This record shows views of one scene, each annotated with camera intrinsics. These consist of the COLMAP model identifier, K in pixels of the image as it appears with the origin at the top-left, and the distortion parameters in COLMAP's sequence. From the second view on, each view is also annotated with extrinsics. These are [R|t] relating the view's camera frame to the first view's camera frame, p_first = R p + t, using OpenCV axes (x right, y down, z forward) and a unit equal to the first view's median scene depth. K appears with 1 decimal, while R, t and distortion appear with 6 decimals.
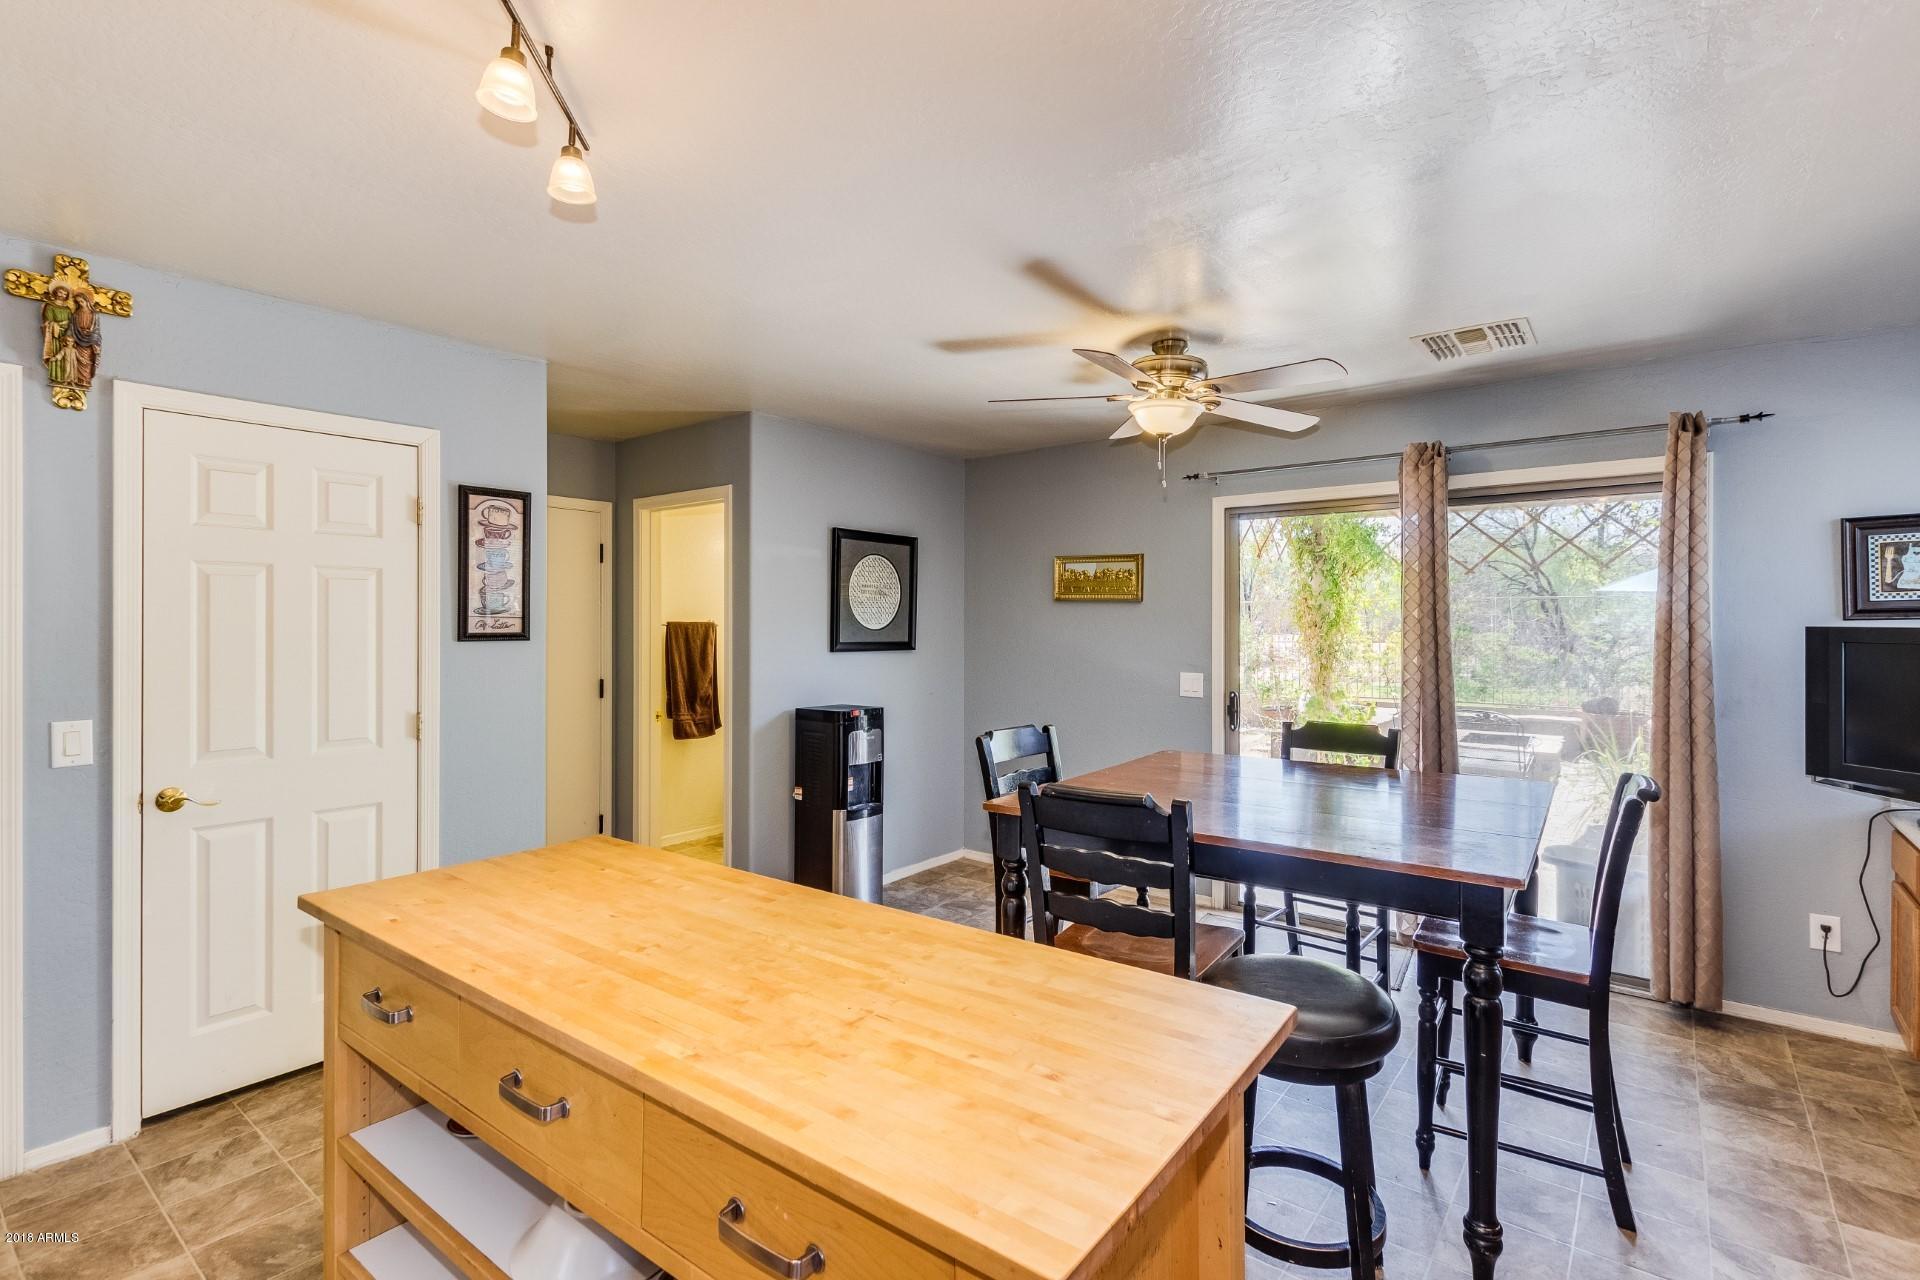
lens RADIAL K [[909.8, 0, 974.6], [0, 909.8, 622.5], [0, 0, 1]] dist [-0.001293, -0.001040]
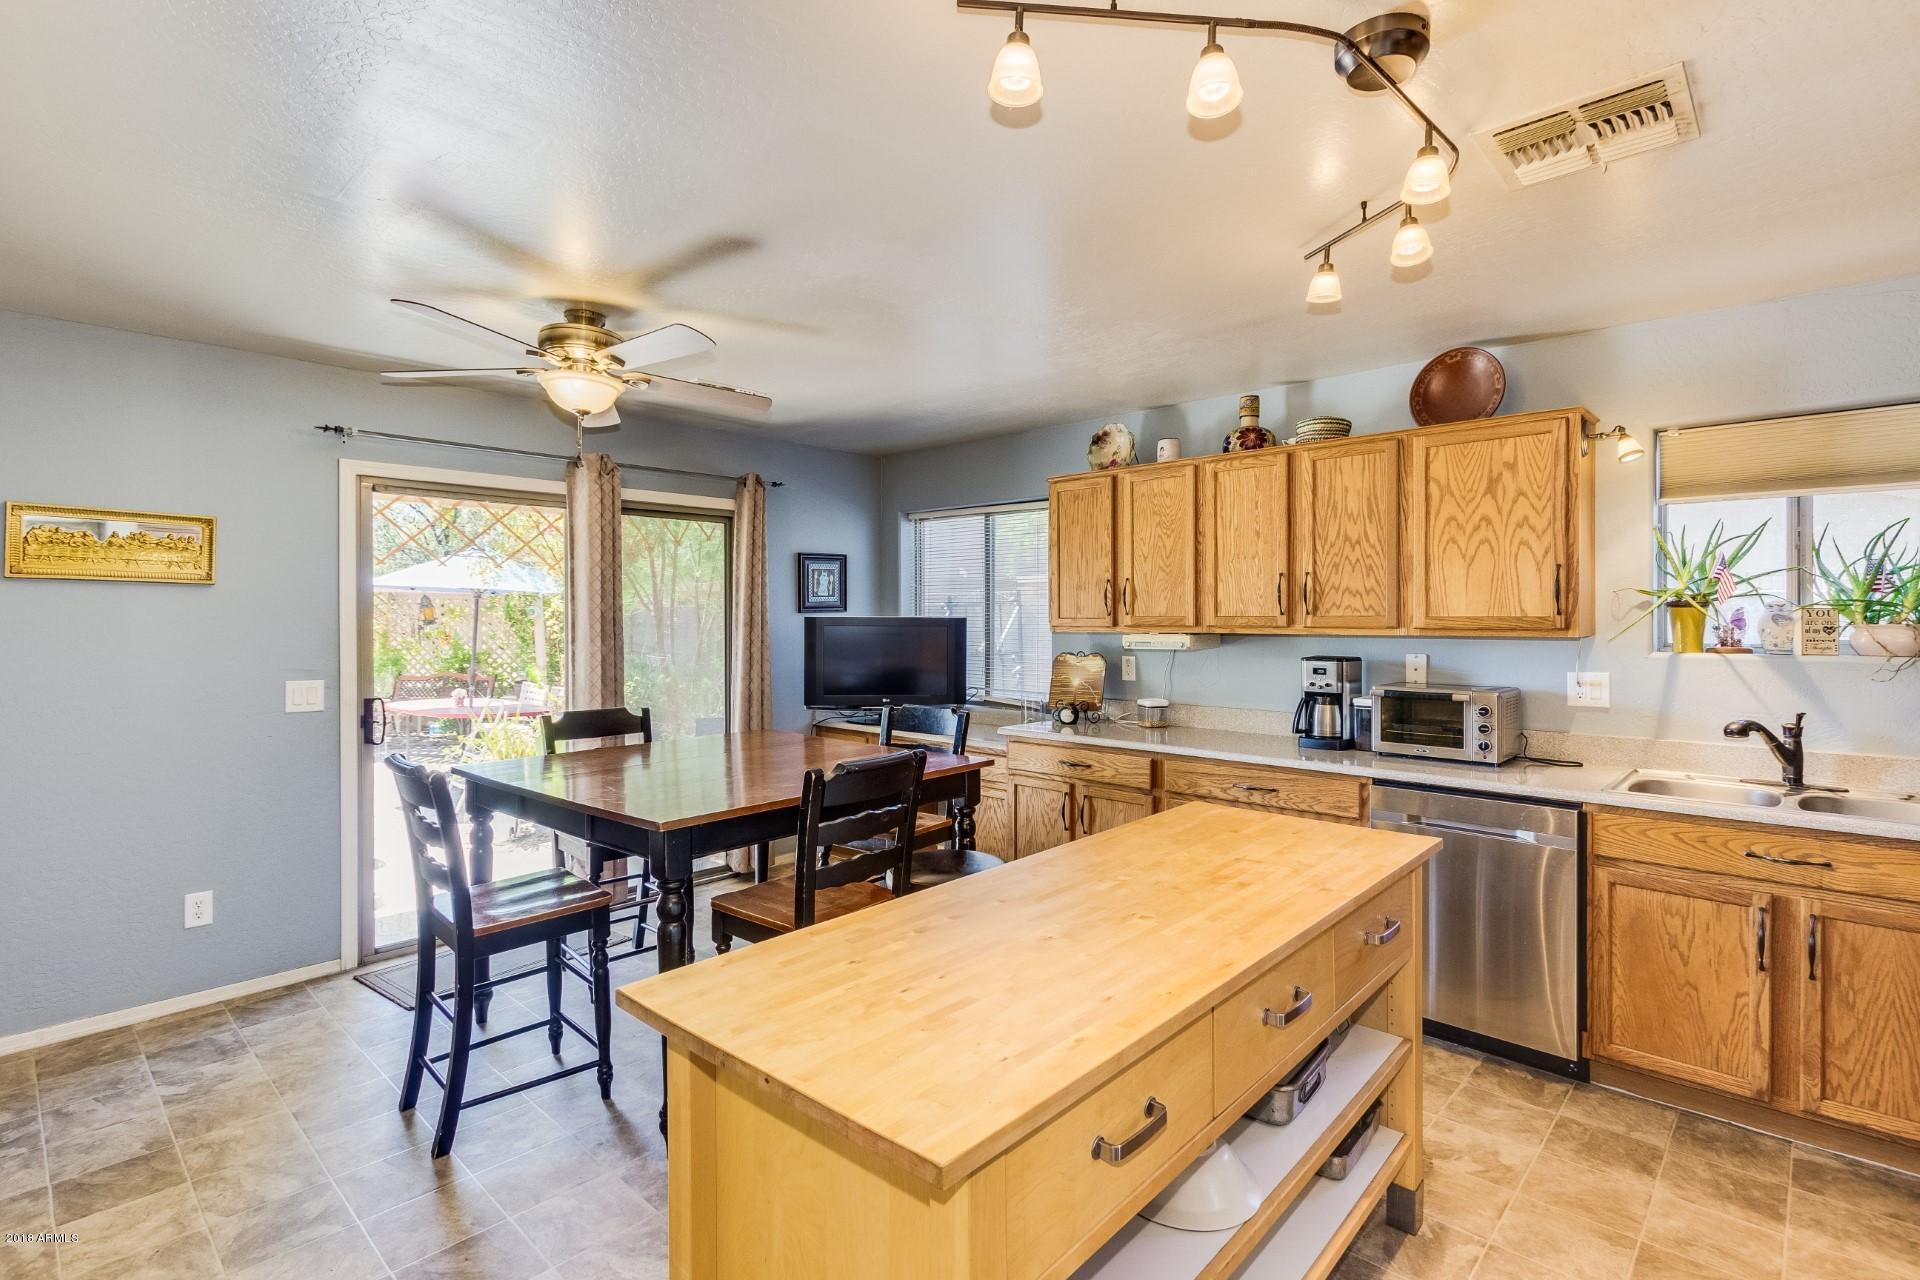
lens RADIAL K [[909.8, 0, 975.9], [0, 909.8, 624.8], [0, 0, 1]] dist [-0.001293, -0.001040]
pose [[0.069911, -0.013372, 0.997464, -0.606639], [-0.000727, 0.999909, 0.013456, -0.002848], [-0.997553, -0.001666, 0.069895, 0.470805]]
